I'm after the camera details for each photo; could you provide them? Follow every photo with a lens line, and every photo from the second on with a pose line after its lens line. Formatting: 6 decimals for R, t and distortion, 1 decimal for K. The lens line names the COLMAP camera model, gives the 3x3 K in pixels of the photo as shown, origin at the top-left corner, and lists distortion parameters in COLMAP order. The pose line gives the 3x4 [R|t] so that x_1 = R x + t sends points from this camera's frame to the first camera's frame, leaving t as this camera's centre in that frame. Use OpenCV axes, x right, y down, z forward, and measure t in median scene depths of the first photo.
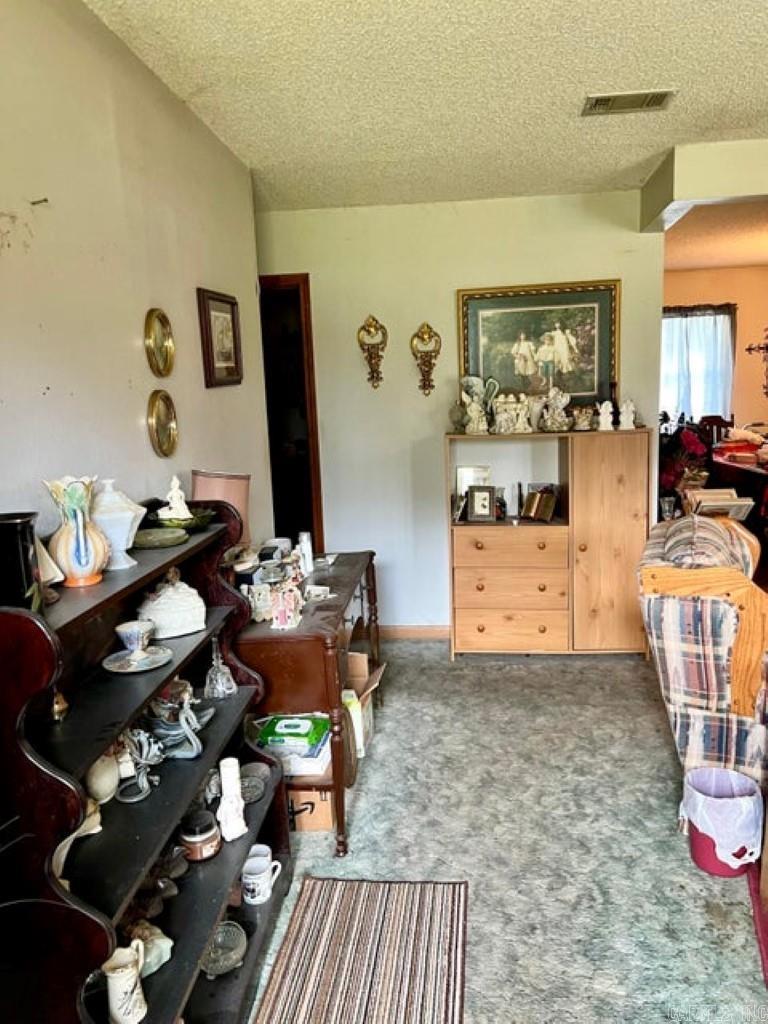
lens RADIAL K [[748.5, 0, 373.6], [0, 748.5, 520.4], [0, 0, 1]] dist [0.032325, -0.020282]
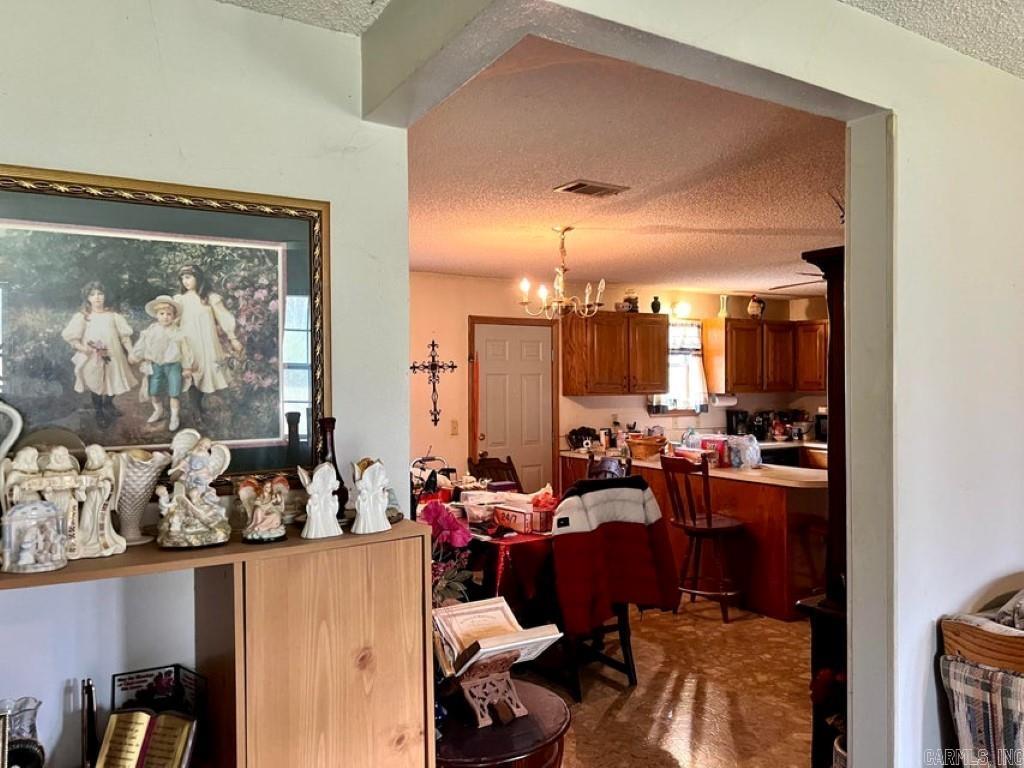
lens RADIAL K [[748.5, 0, 502.5], [0, 748.5, 381.1], [0, 0, 1]] dist [0.032325, -0.020282]
pose [[0.777789, 0.039063, 0.627310, 0.118972], [0.087896, 0.981499, -0.170099, -0.118178], [-0.622349, 0.187440, 0.759966, 0.582291]]
